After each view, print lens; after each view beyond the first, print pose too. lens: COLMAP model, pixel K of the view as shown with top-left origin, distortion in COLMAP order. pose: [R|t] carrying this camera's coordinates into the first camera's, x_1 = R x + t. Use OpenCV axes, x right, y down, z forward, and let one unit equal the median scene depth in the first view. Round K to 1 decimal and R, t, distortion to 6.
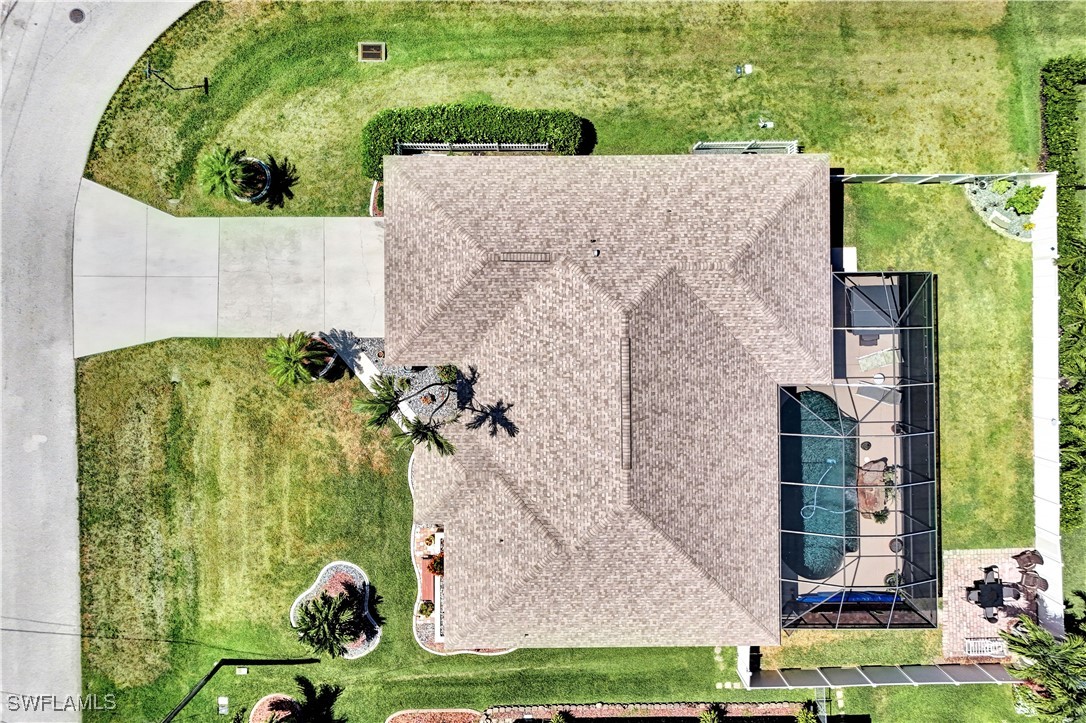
lens RADIAL K [[809.0, 0, 543.3], [0, 809.0, 333.5], [0, 0, 1]] dist [0.006753, 0.004291]
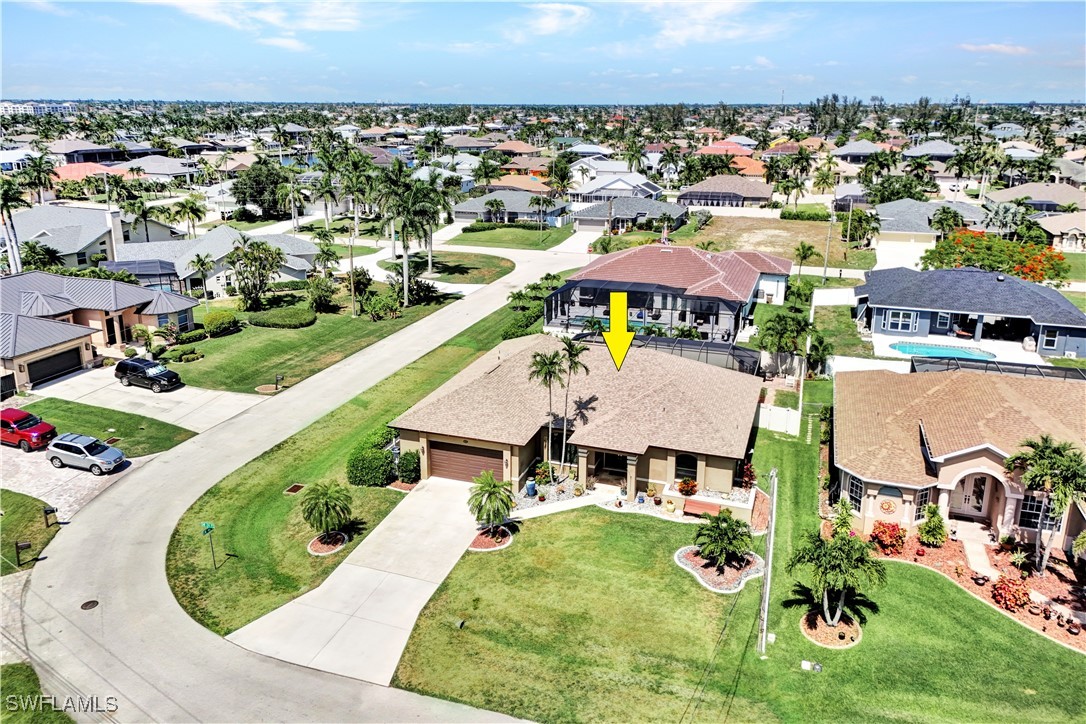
lens RADIAL K [[809.0, 0, 543.3], [0, 809.0, 334.0], [0, 0, 1]] dist [0.006753, 0.004291]
pose [[0.331924, -0.279396, 0.900980, -1.204710], [0.943305, 0.096660, -0.317542, 0.428687], [0.001632, 0.955298, 0.295639, 0.382373]]
